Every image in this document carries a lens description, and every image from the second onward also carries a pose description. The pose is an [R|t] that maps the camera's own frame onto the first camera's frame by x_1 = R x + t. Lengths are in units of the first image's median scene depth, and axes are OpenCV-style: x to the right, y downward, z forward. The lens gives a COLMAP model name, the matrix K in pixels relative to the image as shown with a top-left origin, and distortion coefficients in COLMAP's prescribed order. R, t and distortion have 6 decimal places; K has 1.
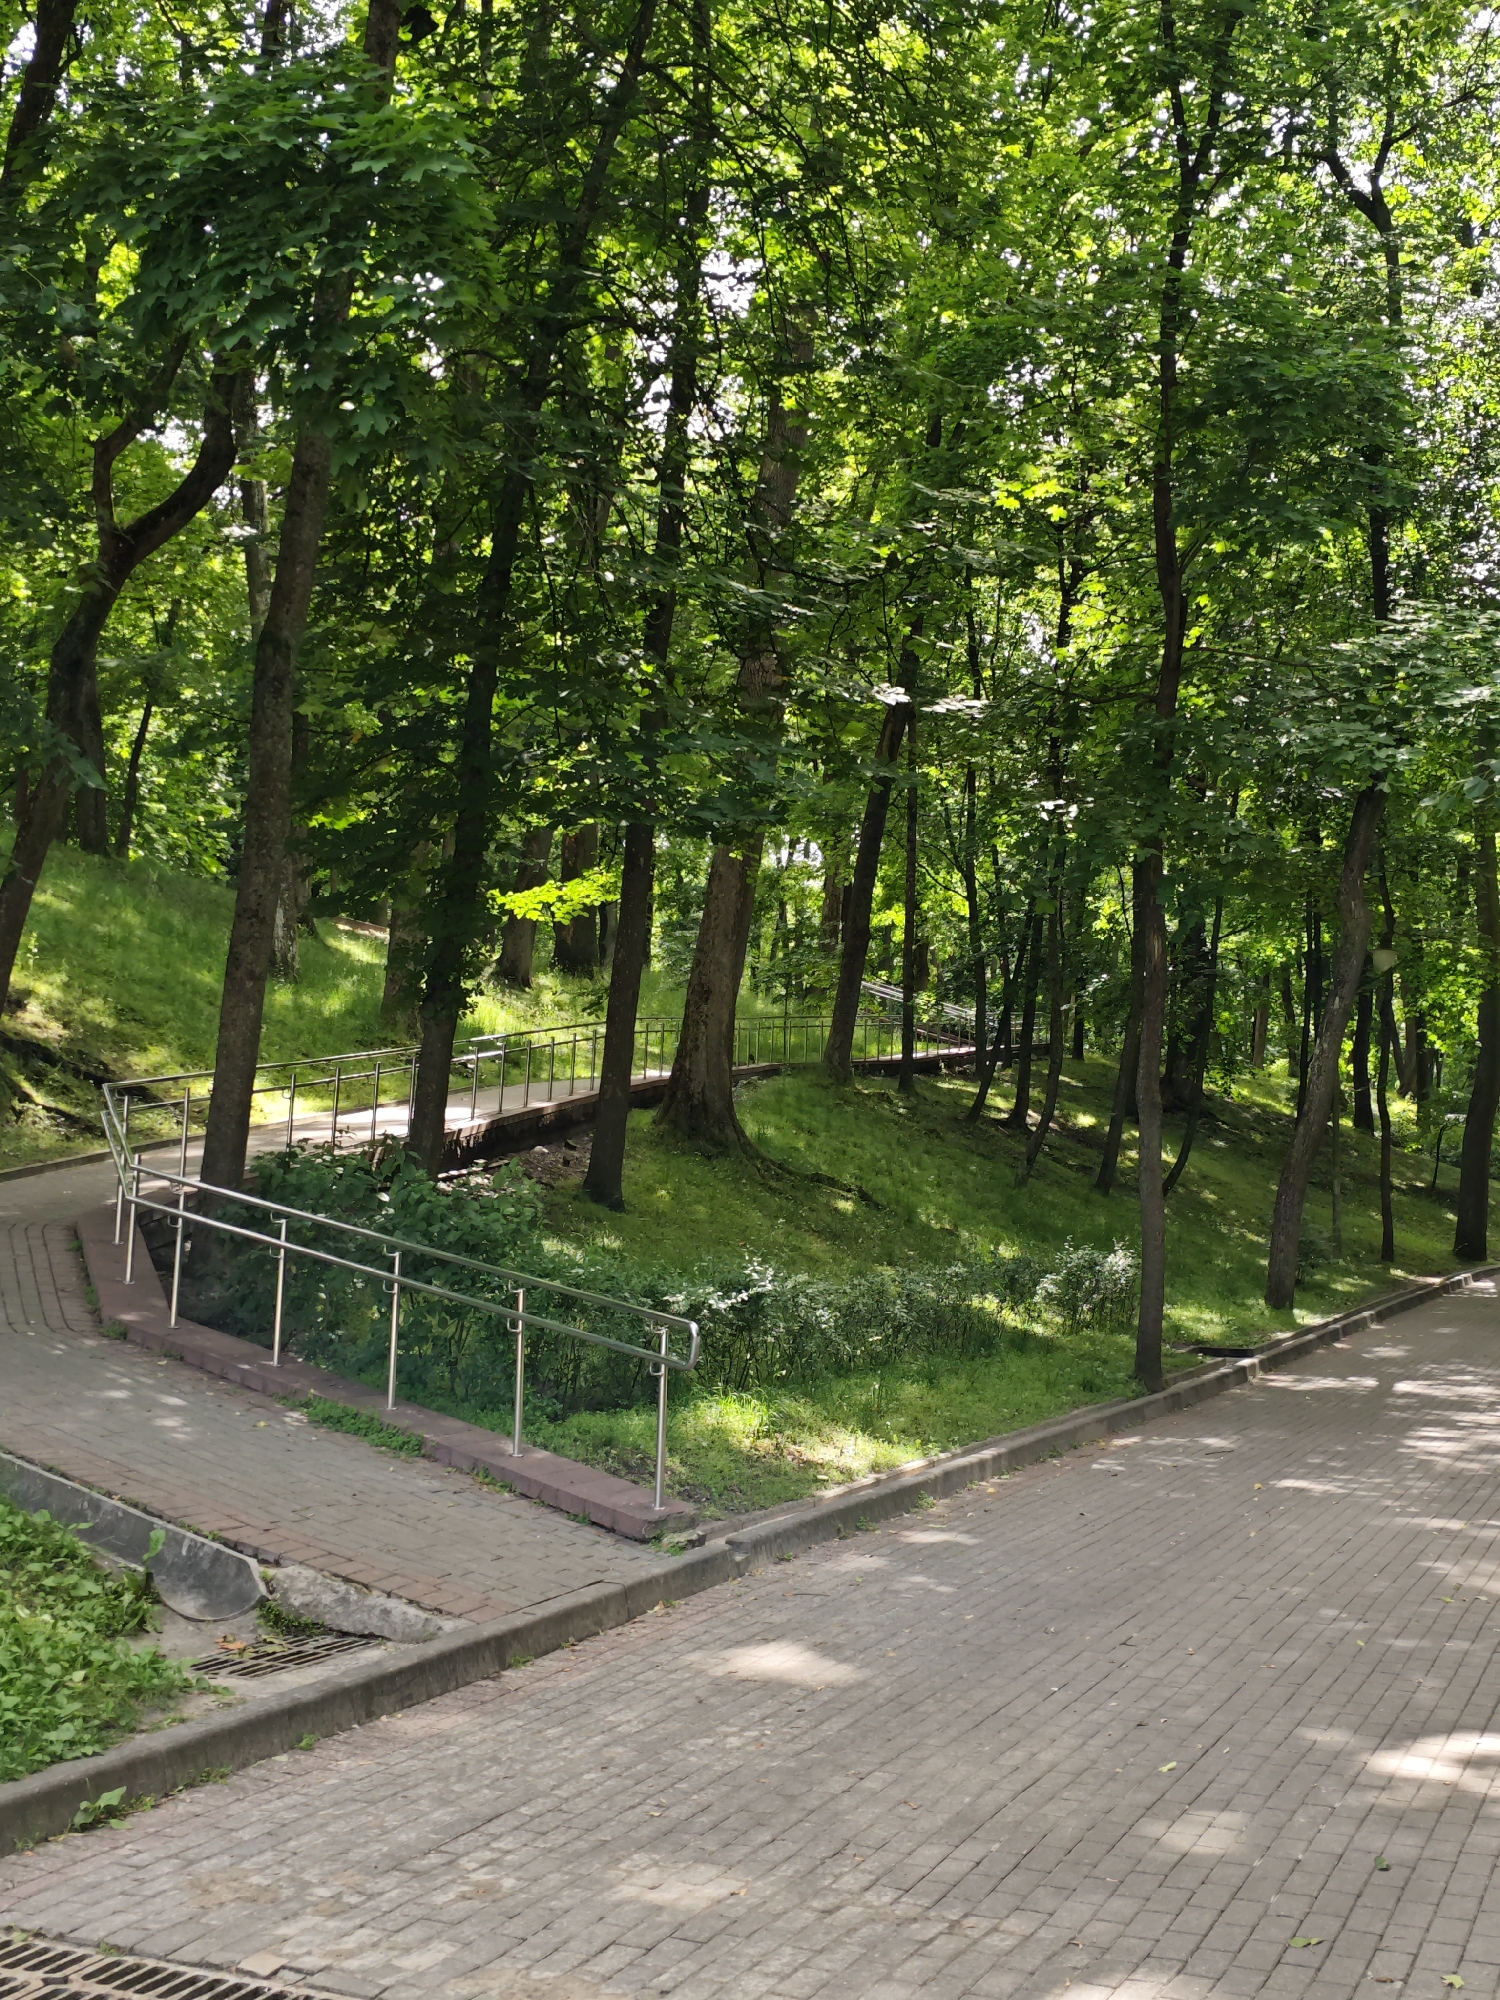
lens RADIAL K [[2055.7, 0, 749.7], [0, 2055.7, 1002.1], [0, 0, 1]] dist [0.026242, 0.000000]
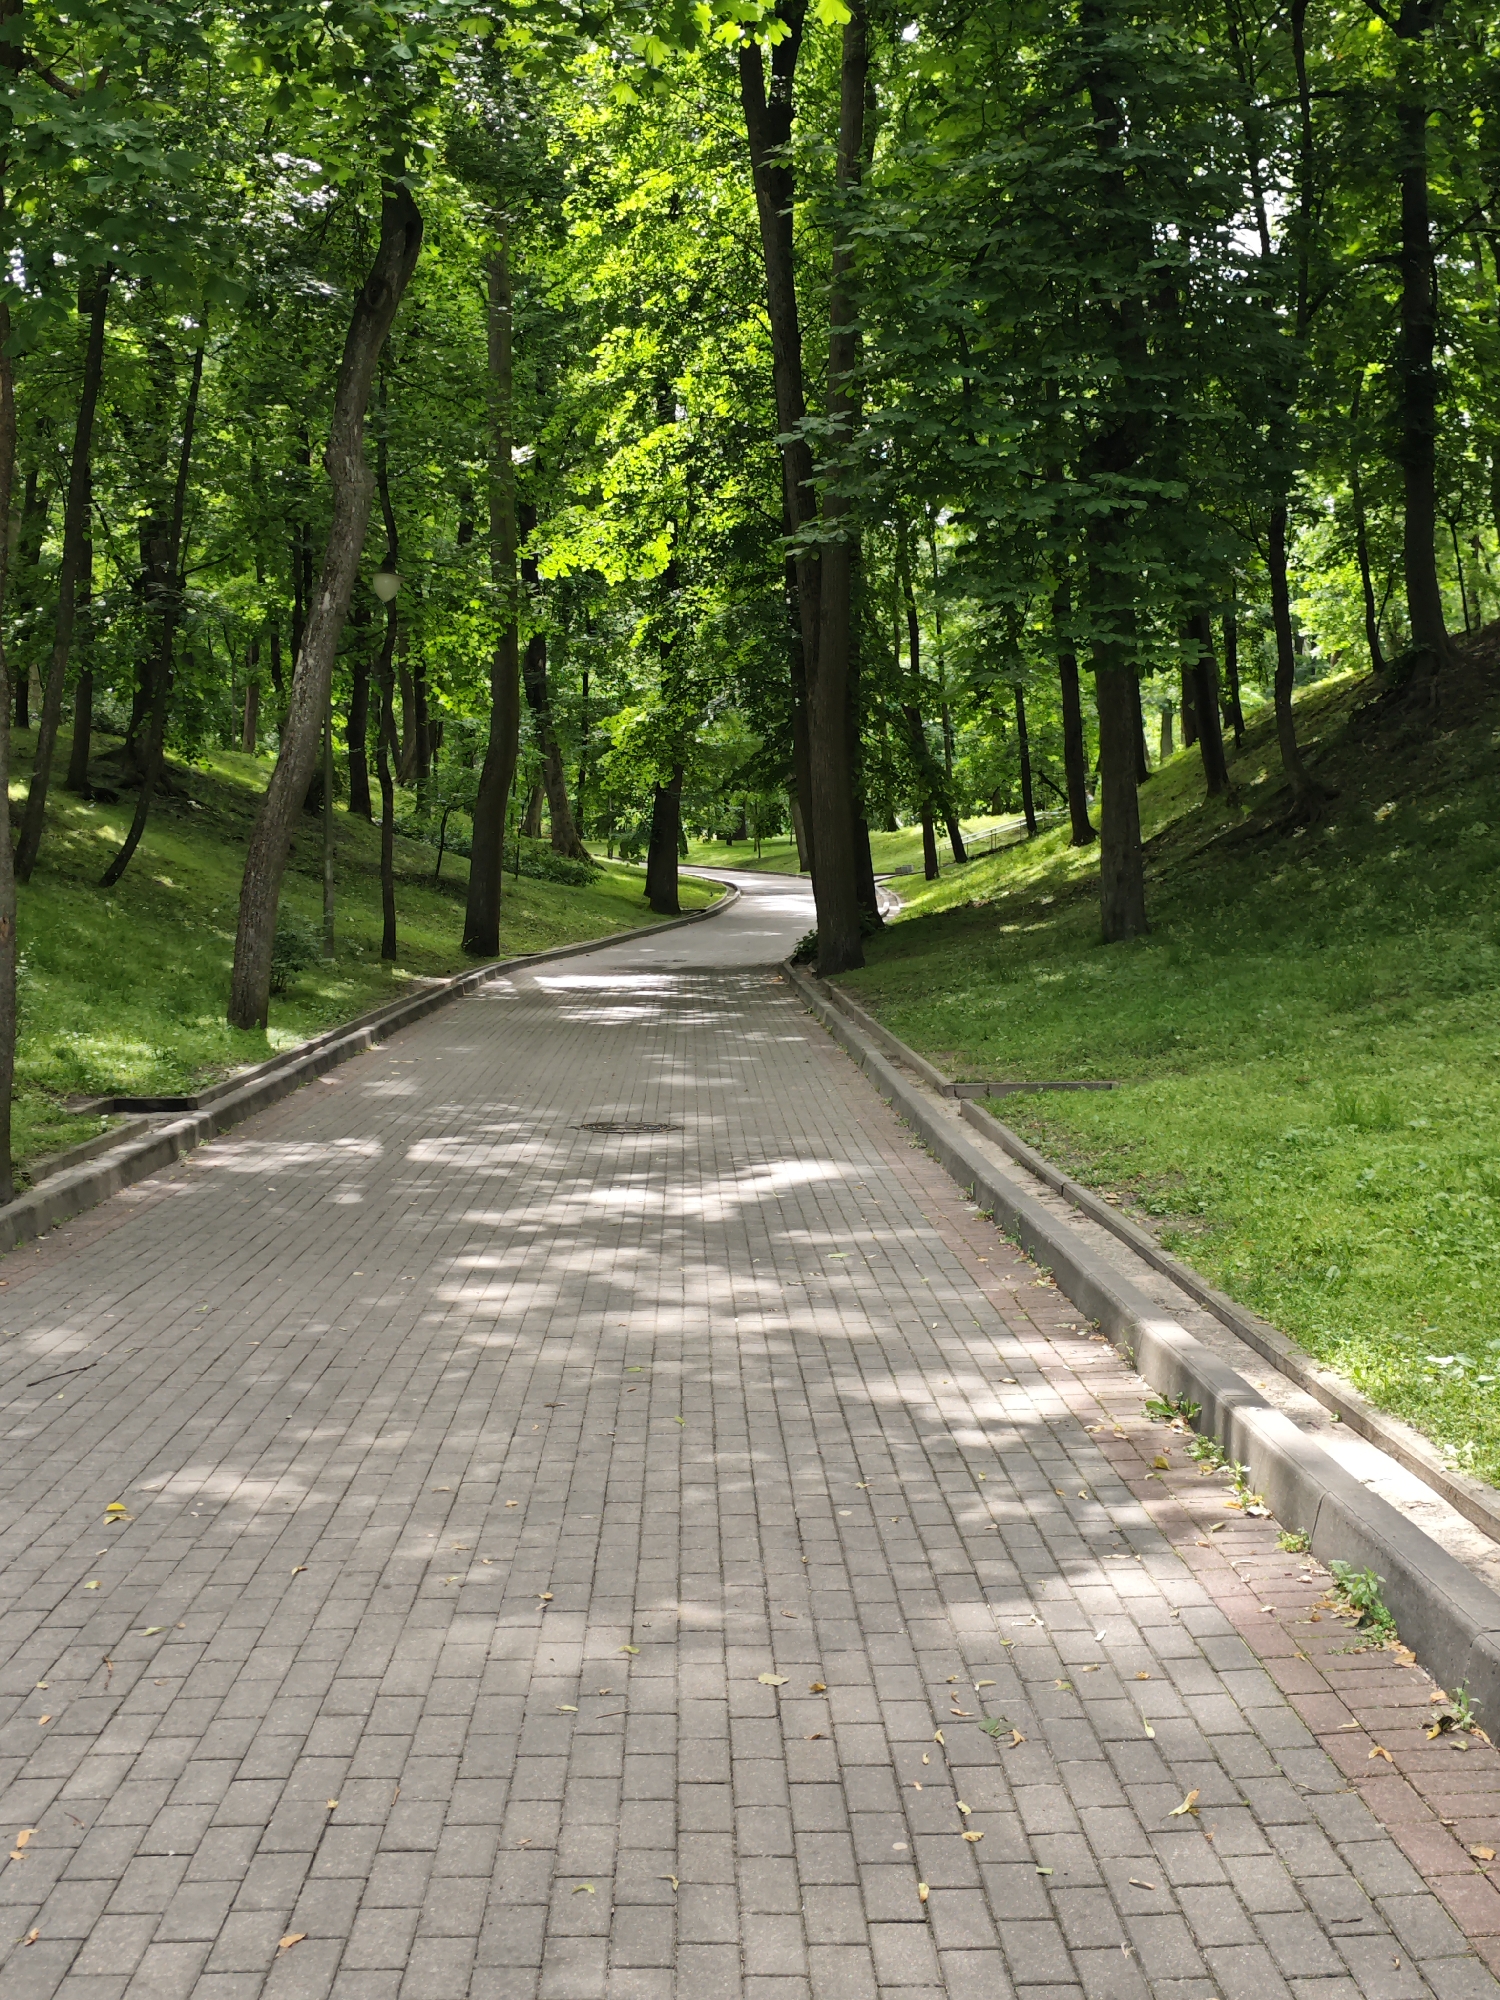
lens RADIAL K [[2055.7, 0, 748.9], [0, 2055.7, 1001.1], [0, 0, 1]] dist [0.026242, 0.000000]
pose [[0.889025, -0.038038, 0.456276, 0.084048], [-0.026933, 0.990473, 0.135049, 0.036797], [-0.457066, -0.132351, 0.879530, 0.284637]]
